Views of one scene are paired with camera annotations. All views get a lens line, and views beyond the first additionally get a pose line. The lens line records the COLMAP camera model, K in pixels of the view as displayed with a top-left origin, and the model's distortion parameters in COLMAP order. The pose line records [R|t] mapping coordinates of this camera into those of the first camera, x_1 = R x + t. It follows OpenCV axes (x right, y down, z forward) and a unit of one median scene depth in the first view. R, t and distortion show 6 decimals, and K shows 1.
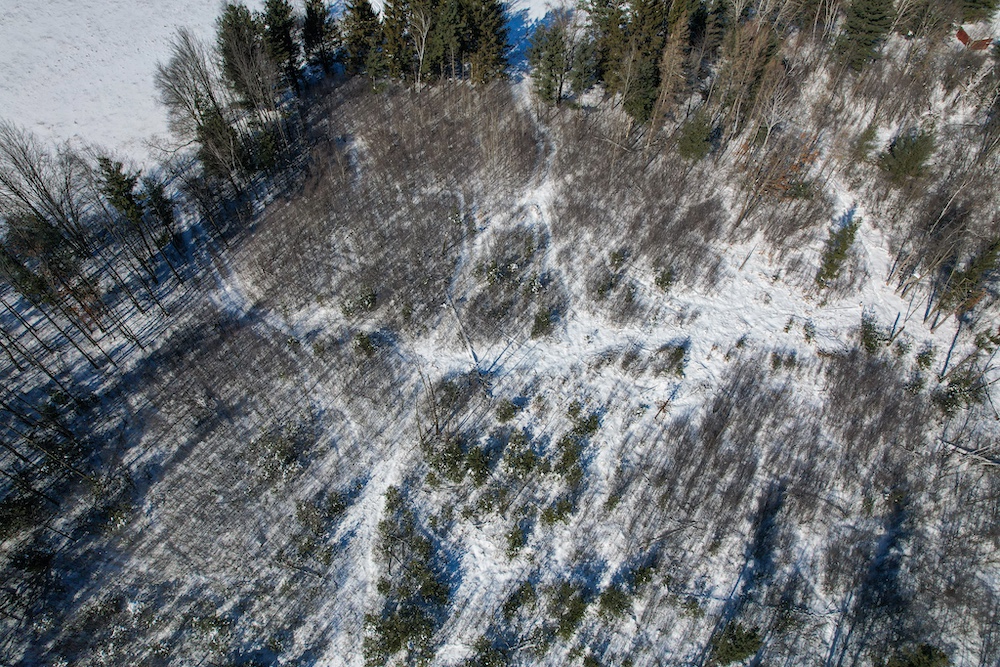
lens RADIAL K [[633.2, 0, 496.5], [0, 633.2, 333.4], [0, 0, 1]] dist [-0.064461, 0.054781]
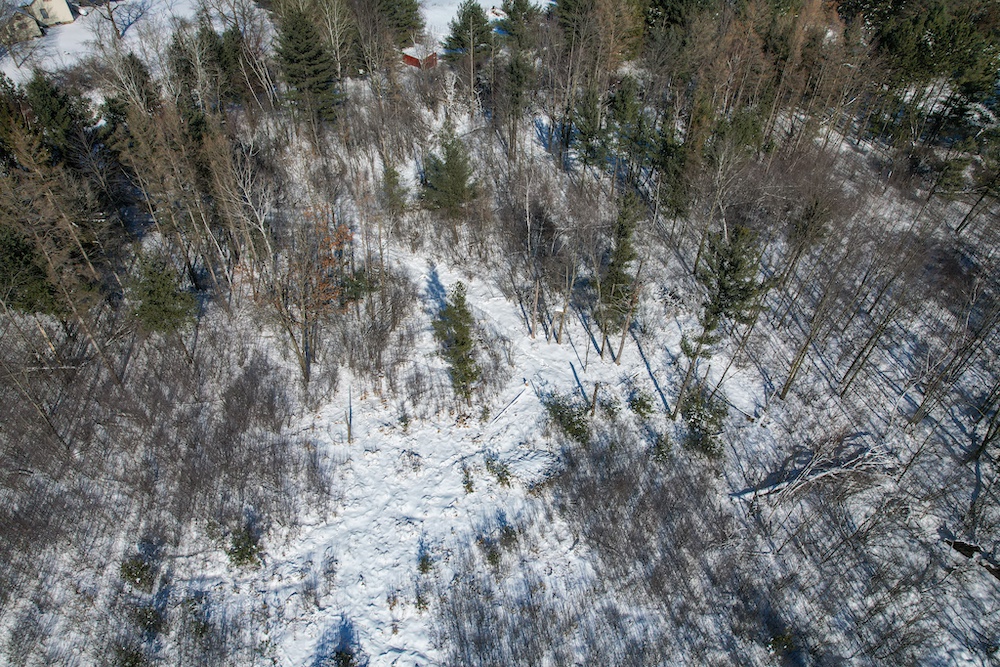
lens RADIAL K [[633.2, 0, 492.8], [0, 633.2, 339.7], [0, 0, 1]] dist [-0.064461, 0.054781]
pose [[0.699250, -0.498984, 0.511923, 0.220612], [0.582436, 0.812870, -0.003241, -0.098434], [-0.414510, 0.300428, 0.859025, 0.391748]]
